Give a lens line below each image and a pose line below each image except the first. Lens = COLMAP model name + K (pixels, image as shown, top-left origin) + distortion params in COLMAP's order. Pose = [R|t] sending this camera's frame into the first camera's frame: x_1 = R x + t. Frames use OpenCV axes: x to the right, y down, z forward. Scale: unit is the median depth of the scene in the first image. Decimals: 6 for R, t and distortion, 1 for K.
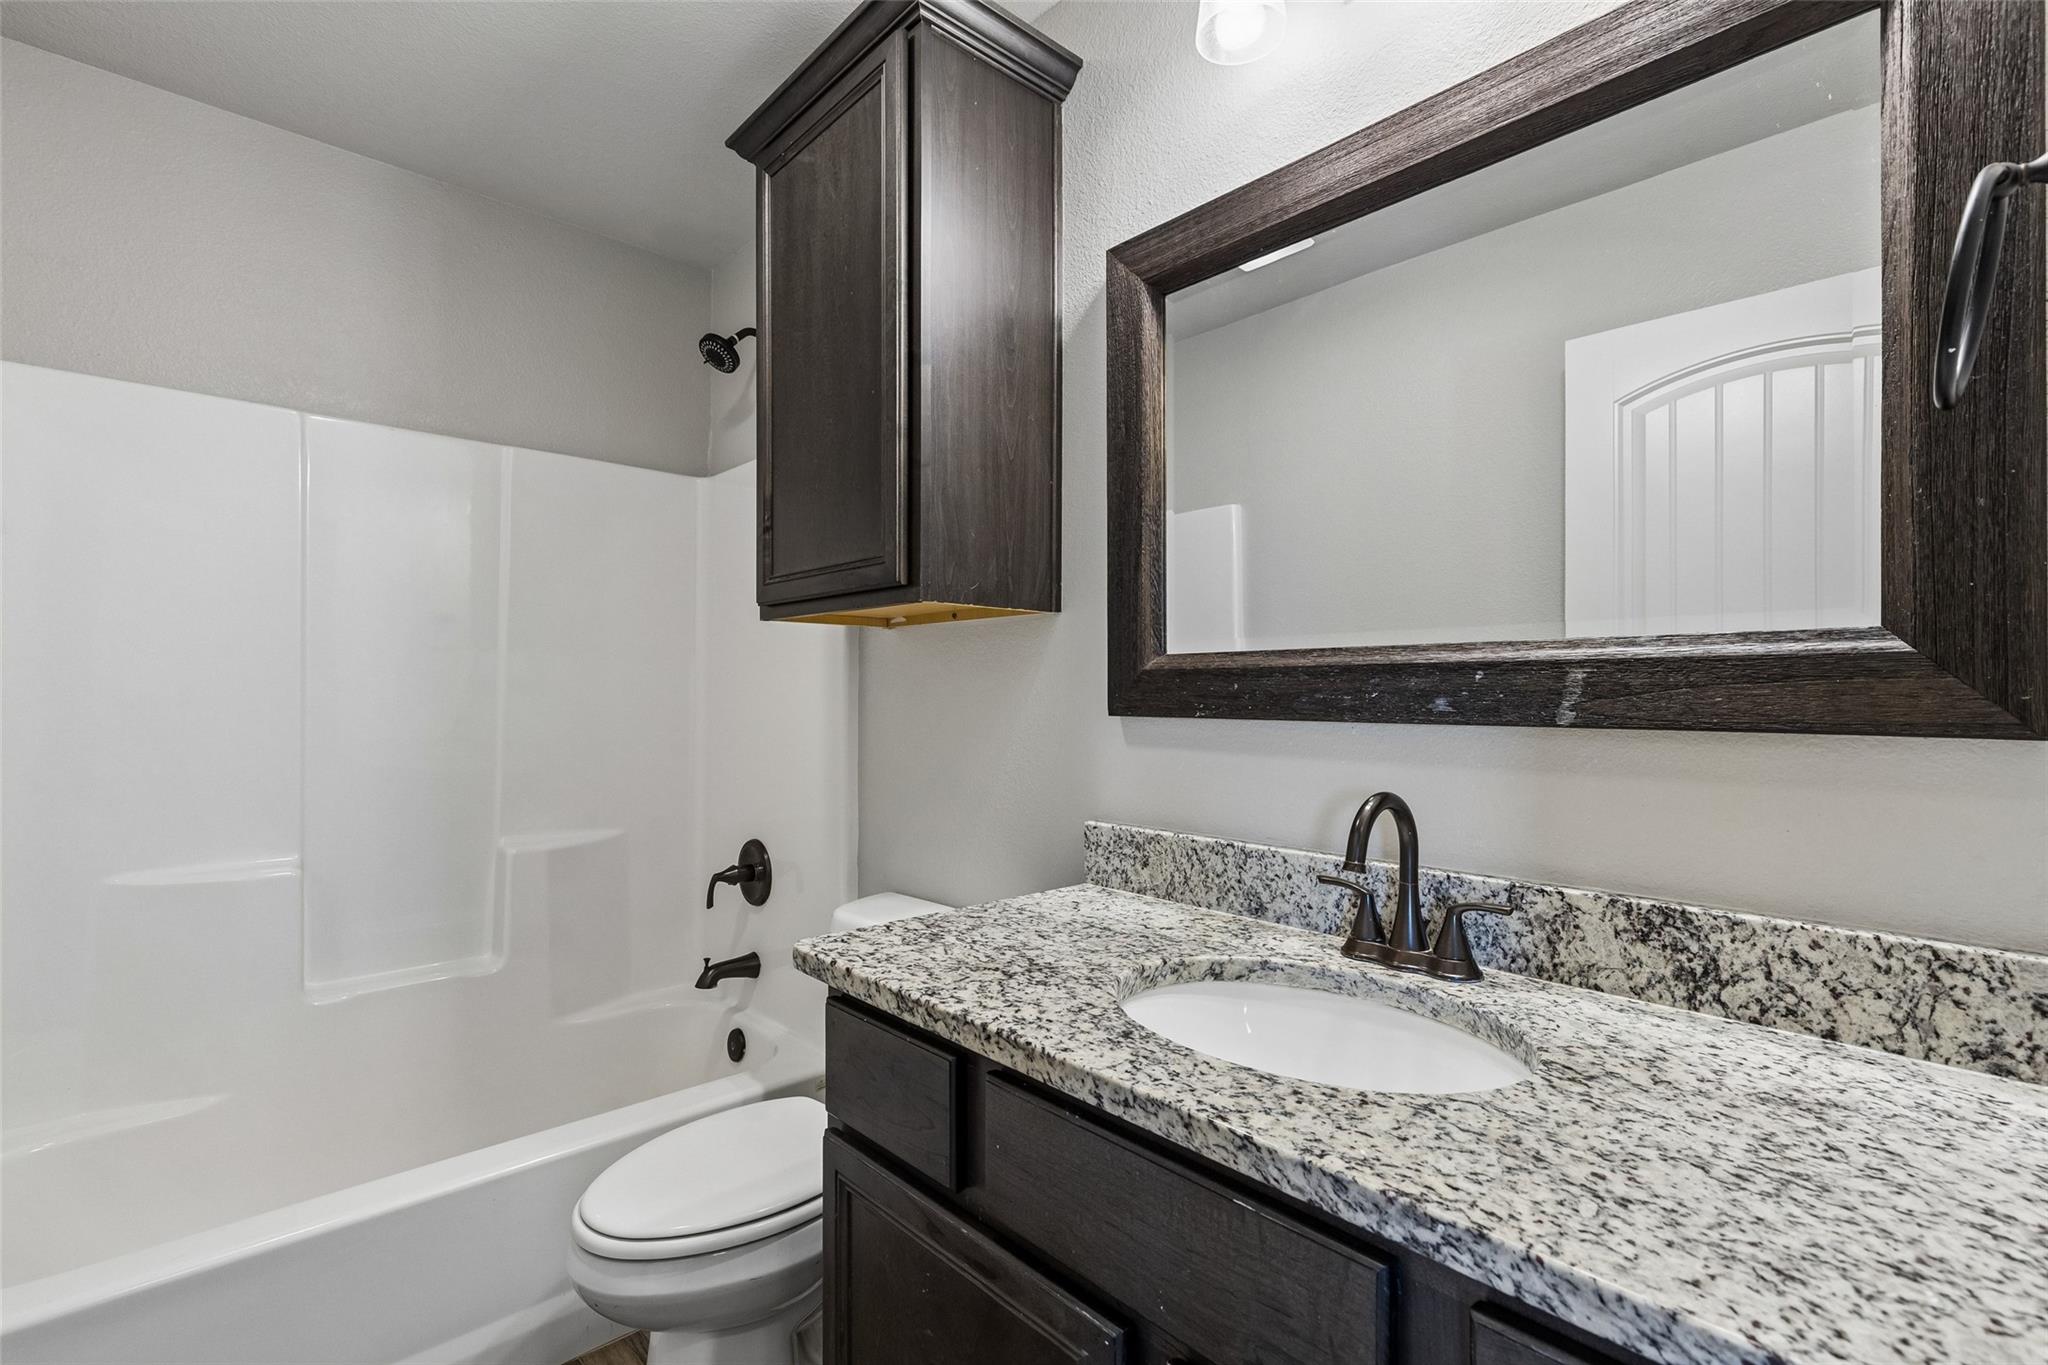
lens RADIAL K [[938.6, 0, 1016.7], [0, 938.6, 683.4], [0, 0, 1]] dist [0.003846, 0.000362]
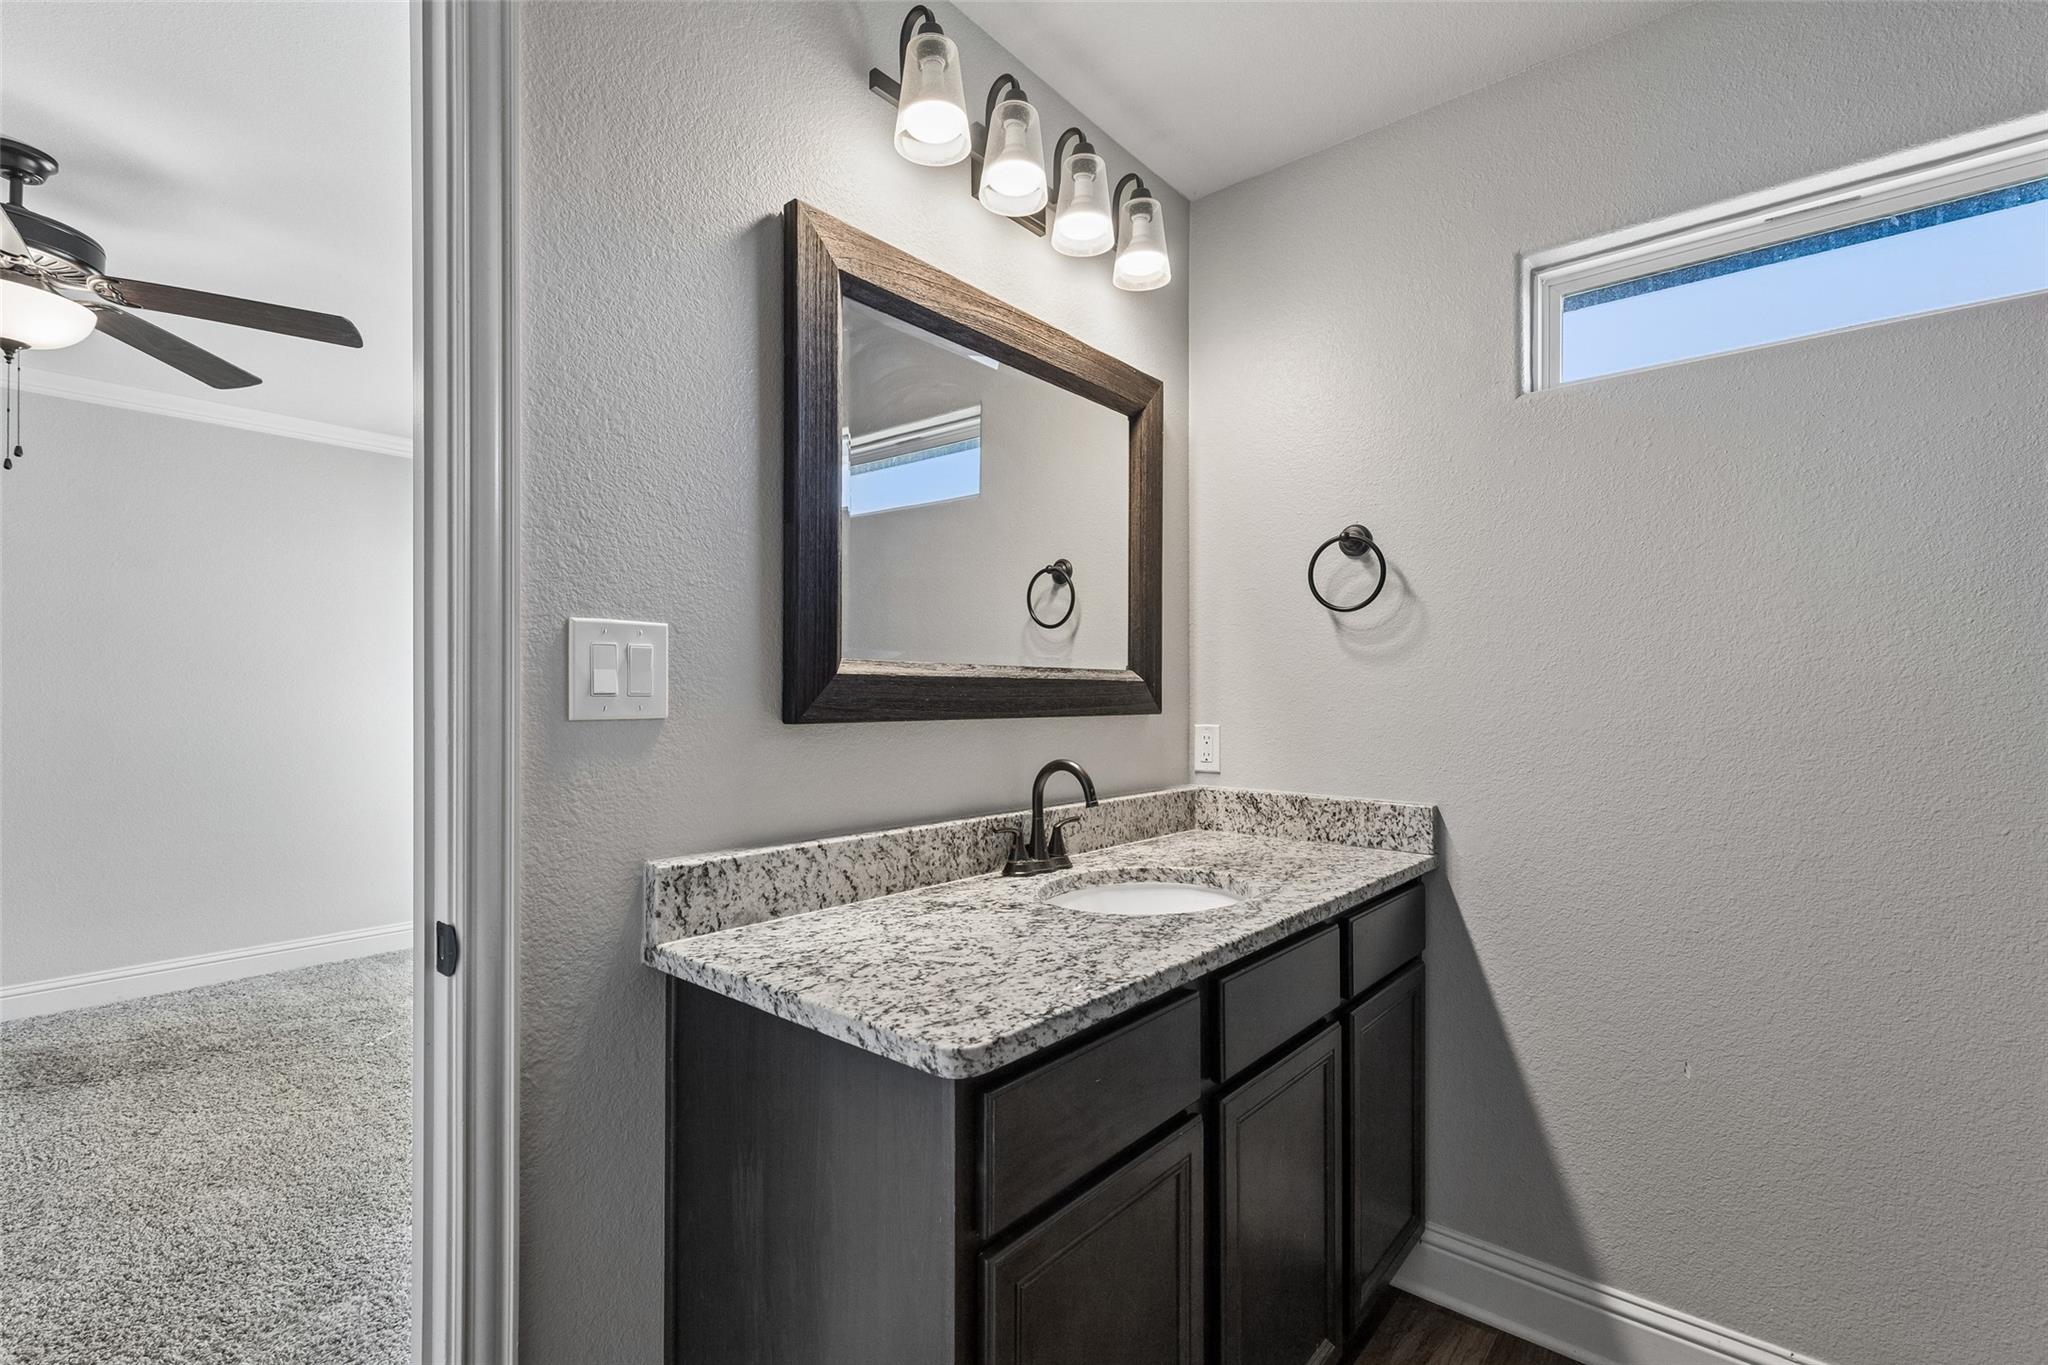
lens RADIAL K [[938.6, 0, 1007.7], [0, 938.6, 690.3], [0, 0, 1]] dist [0.003846, 0.000362]
pose [[-0.114939, 0.011134, 0.993310, -1.179289], [-0.005636, 0.999914, -0.011860, 0.018897], [-0.993357, -0.006961, -0.114866, 1.297193]]
